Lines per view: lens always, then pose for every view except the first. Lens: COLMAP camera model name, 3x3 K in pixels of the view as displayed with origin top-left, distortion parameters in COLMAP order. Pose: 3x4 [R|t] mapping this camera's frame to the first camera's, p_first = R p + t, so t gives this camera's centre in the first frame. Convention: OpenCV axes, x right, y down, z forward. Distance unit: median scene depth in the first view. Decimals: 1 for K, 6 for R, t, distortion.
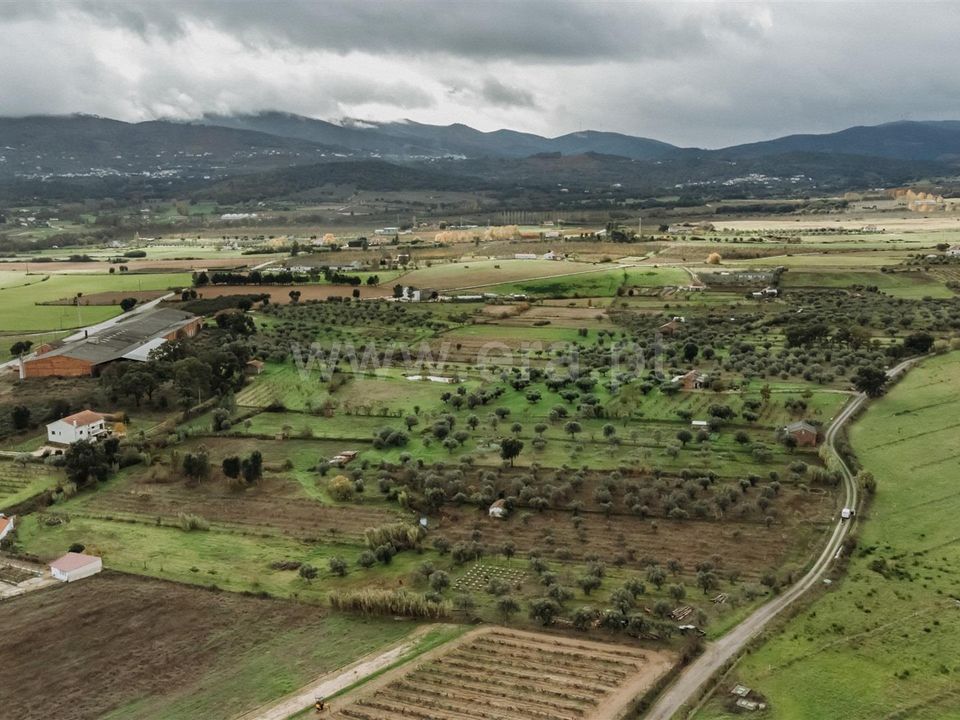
lens RADIAL K [[975.3, 0, 480.0], [0, 975.3, 360.0], [0, 0, 1]] dist [0.098464, -0.198241]
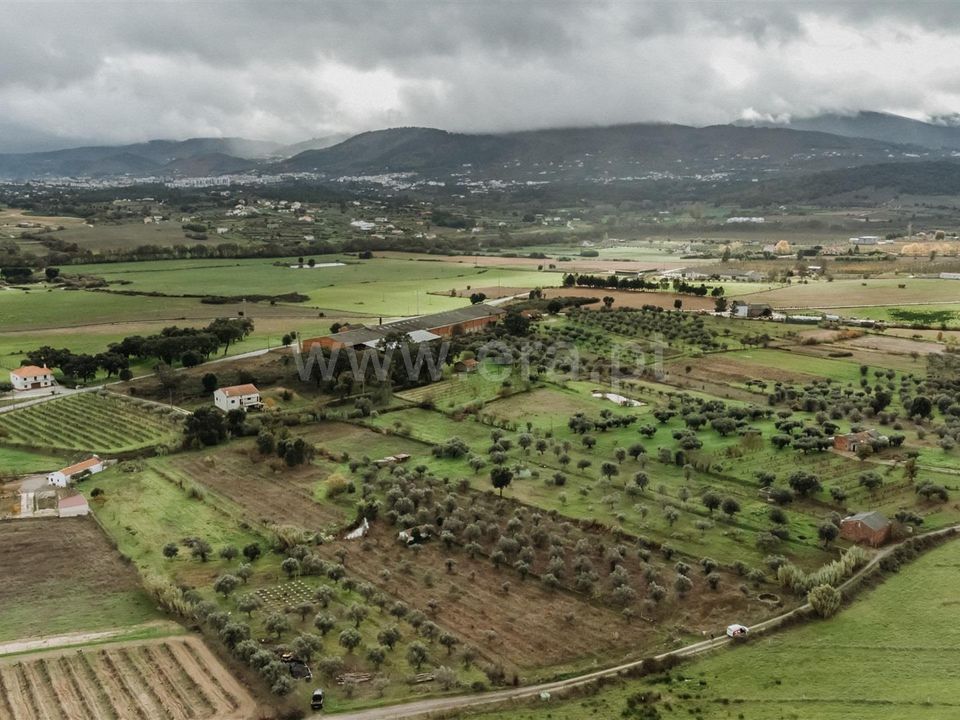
lens RADIAL K [[977.4, 0, 480.0], [0, 977.4, 360.0], [0, 0, 1]] dist [0.047391, 0.025551]
pose [[0.828902, 0.107801, -0.548908, 0.238989], [-0.108971, 0.993575, 0.030573, -0.021739], [0.548677, 0.034473, 0.835323, 0.097353]]
